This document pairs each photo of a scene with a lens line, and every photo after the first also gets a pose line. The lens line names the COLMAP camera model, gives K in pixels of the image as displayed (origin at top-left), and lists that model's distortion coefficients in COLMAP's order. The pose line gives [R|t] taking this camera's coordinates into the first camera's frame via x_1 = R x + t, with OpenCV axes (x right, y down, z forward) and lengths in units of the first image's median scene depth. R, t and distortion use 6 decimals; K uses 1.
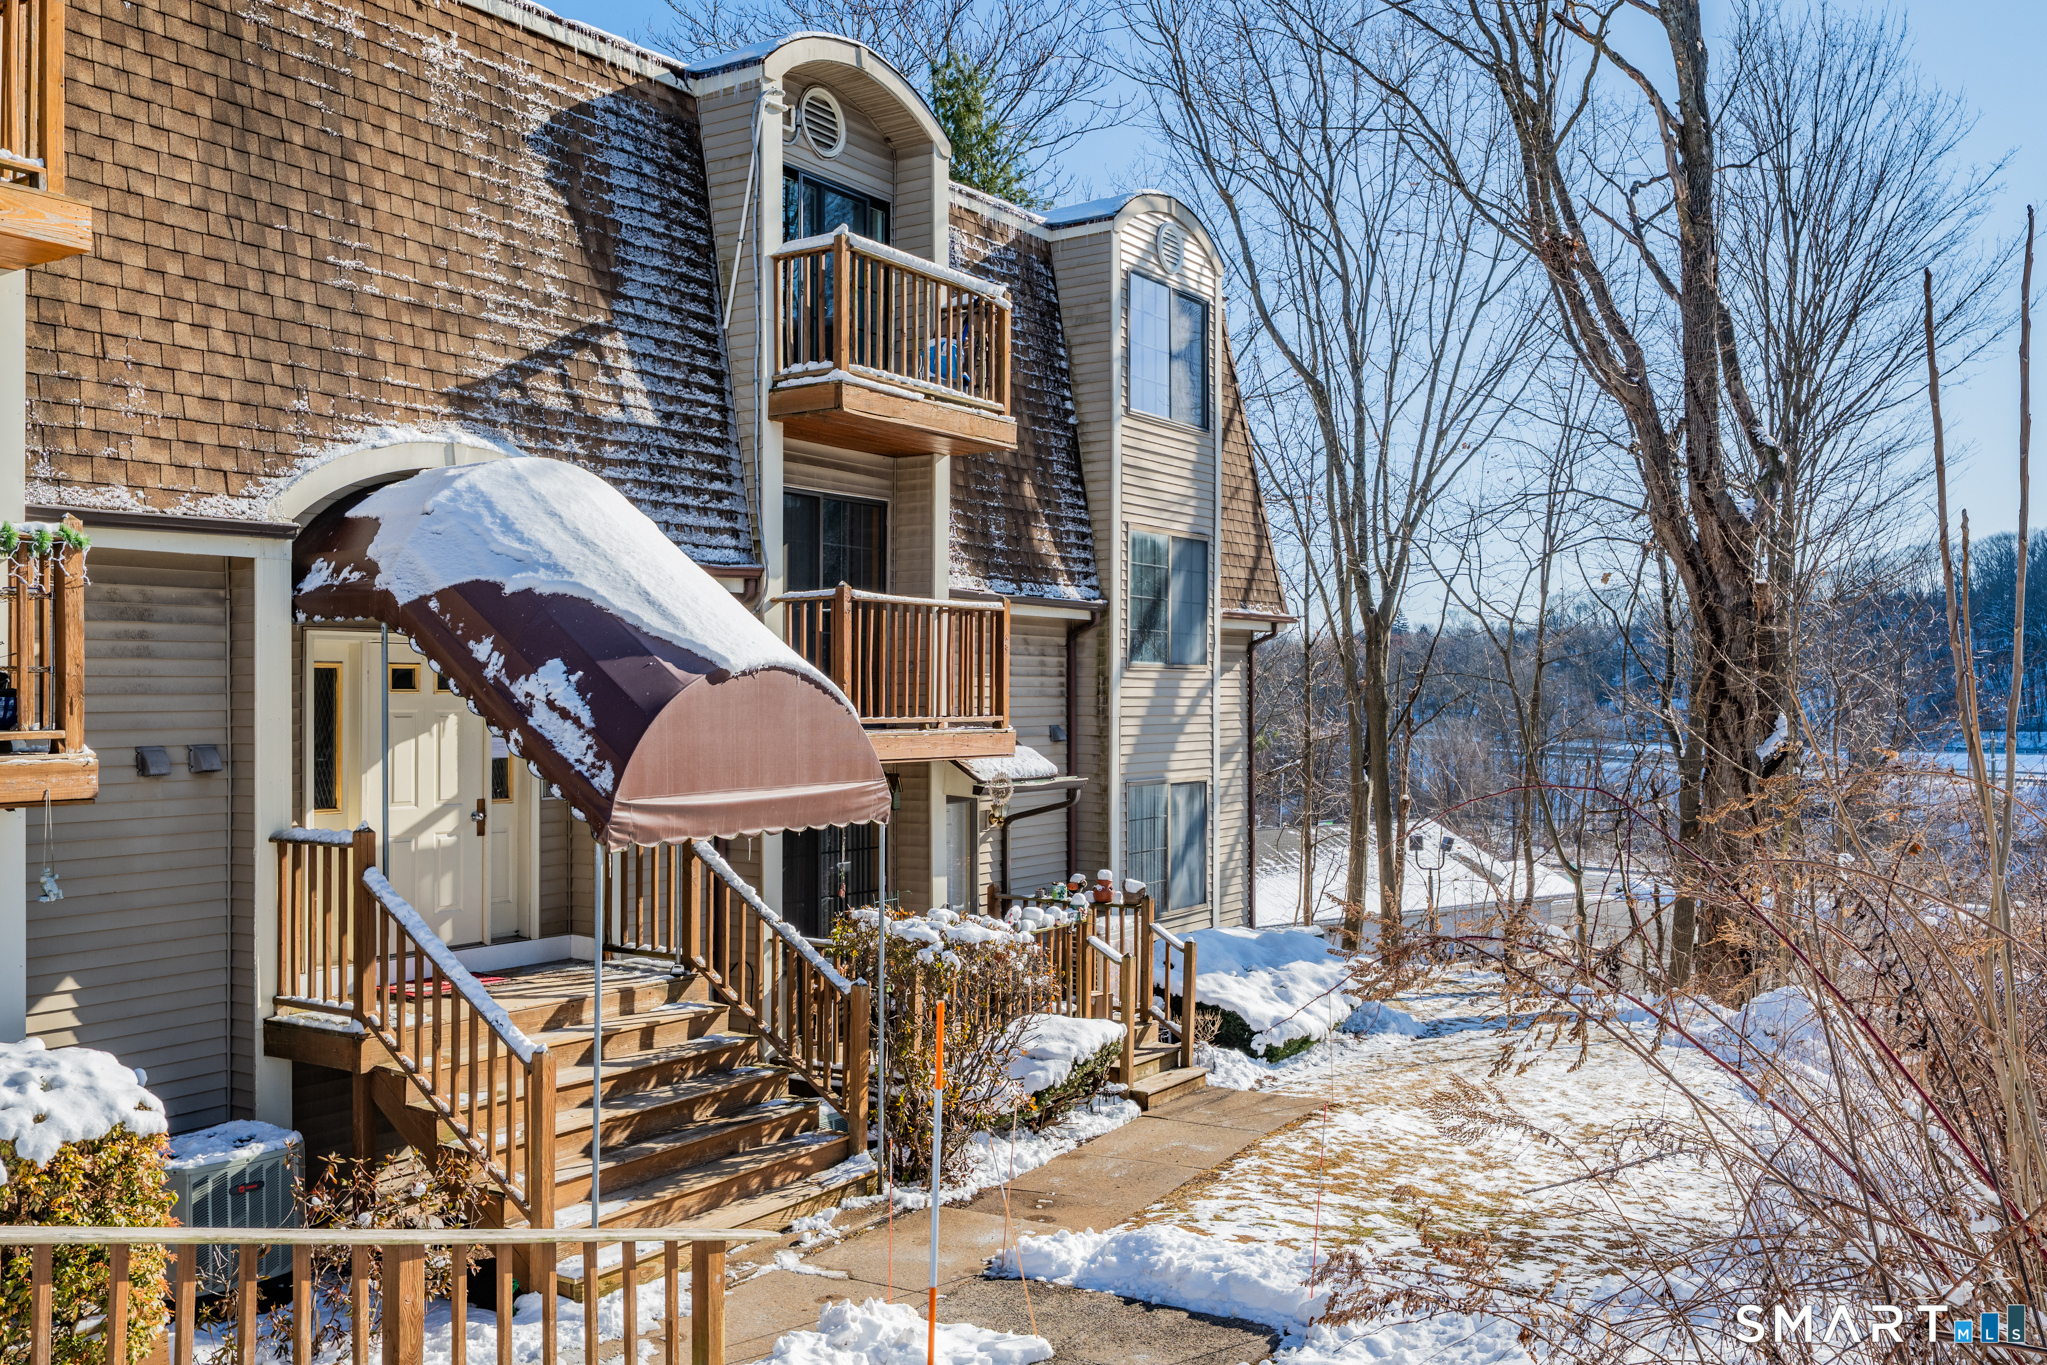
lens RADIAL K [[1484.7, 0, 1012.3], [0, 1484.7, 702.8], [0, 0, 1]] dist [0.001018, 0.002418]
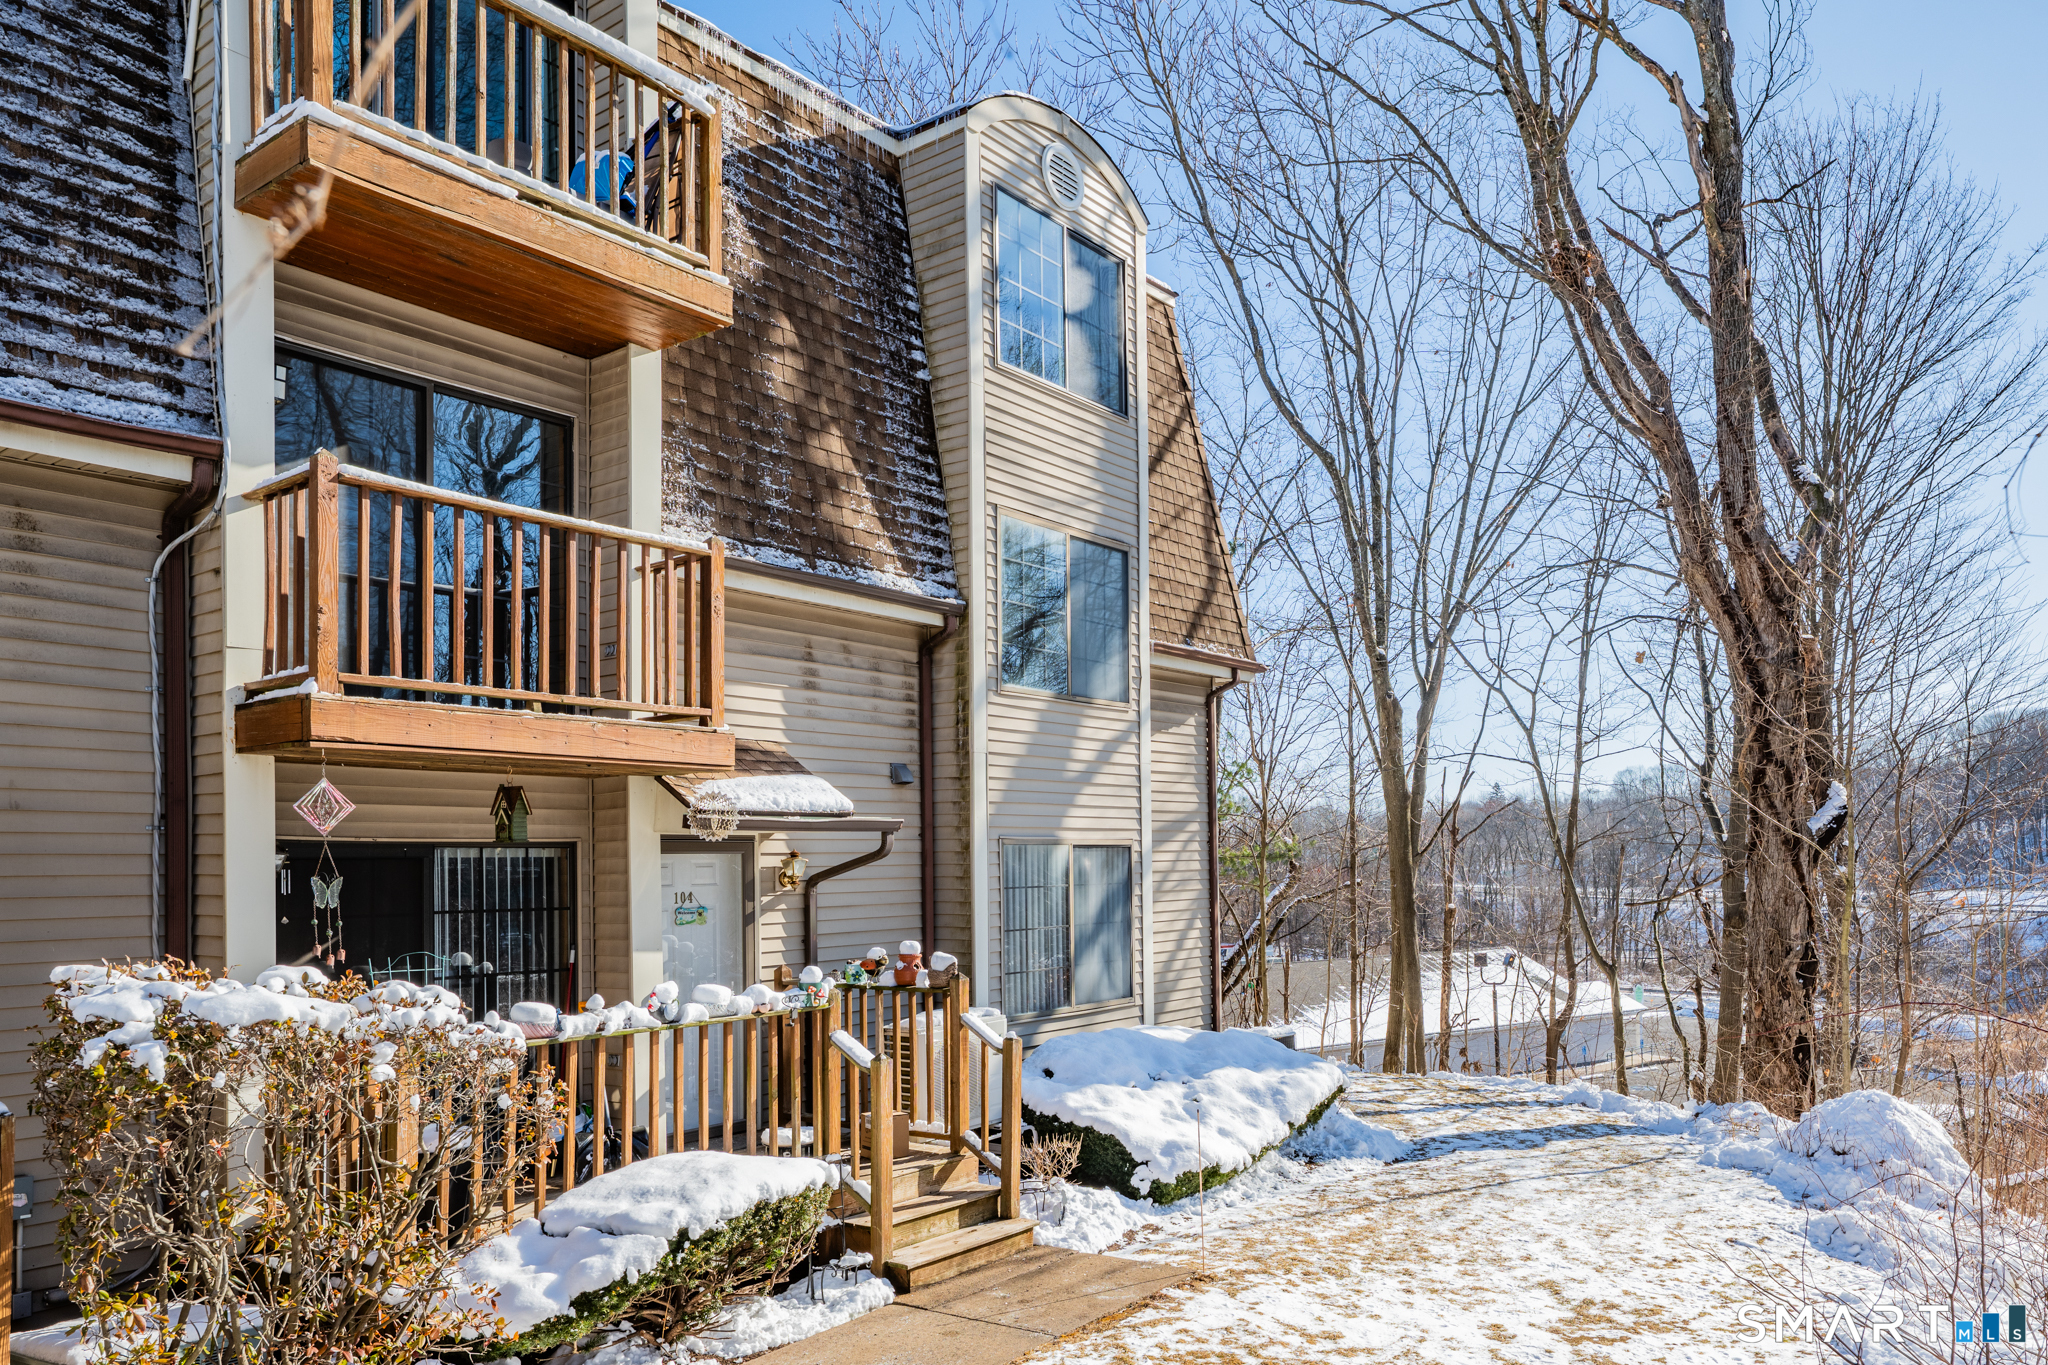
lens RADIAL K [[1342.7, 0, 1105.2], [0, 1342.7, 815.8], [0, 0, 1]] dist [0.001772, 0.004222]
pose [[0.999820, -0.015119, -0.011438, 0.181326], [0.014892, 0.999695, -0.019696, 0.072784], [0.011732, 0.019522, 0.999741, 0.384989]]
